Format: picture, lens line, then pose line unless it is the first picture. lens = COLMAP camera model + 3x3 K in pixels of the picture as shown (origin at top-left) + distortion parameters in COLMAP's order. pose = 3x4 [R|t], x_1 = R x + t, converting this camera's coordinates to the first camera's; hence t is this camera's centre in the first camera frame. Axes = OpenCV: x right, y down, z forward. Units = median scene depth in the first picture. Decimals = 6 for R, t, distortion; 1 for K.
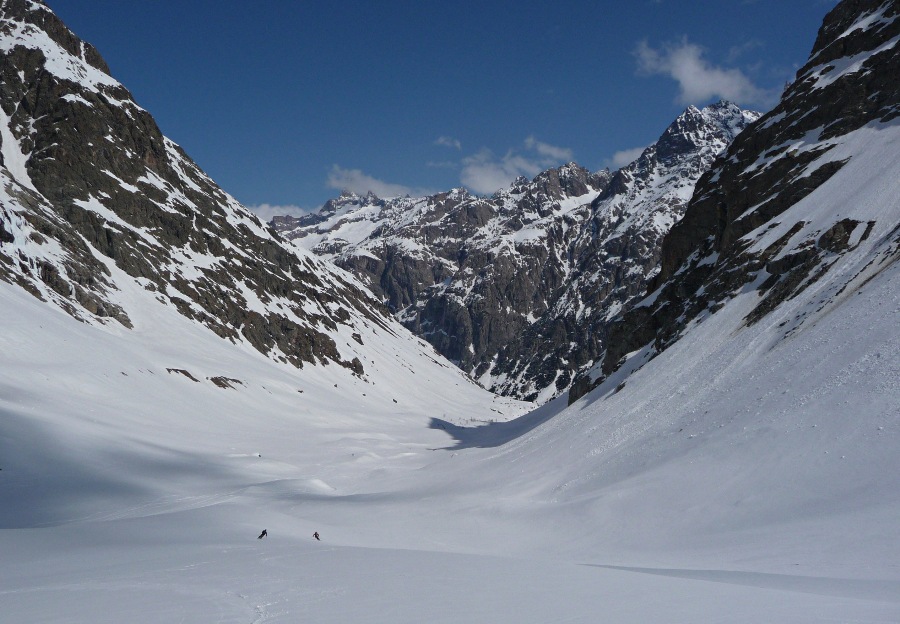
lens RADIAL K [[818.7, 0, 451.8], [0, 818.7, 313.6], [0, 0, 1]] dist [-0.017230, -0.010408]
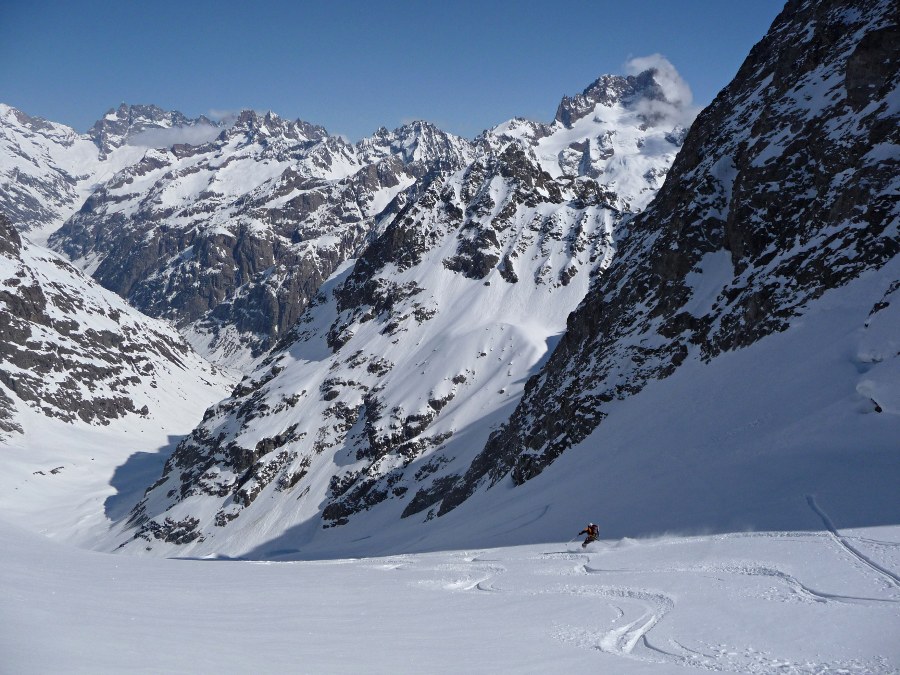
lens RADIAL K [[739.7, 0, 448.2], [0, 739.7, 336.2], [0, 0, 1]] dist [-0.013099, 0.003409]
pose [[0.993376, 0.029760, 0.110988, 0.161236], [-0.051302, 0.979136, 0.196625, -0.195030], [-0.102821, -0.201017, 0.974177, -0.321885]]
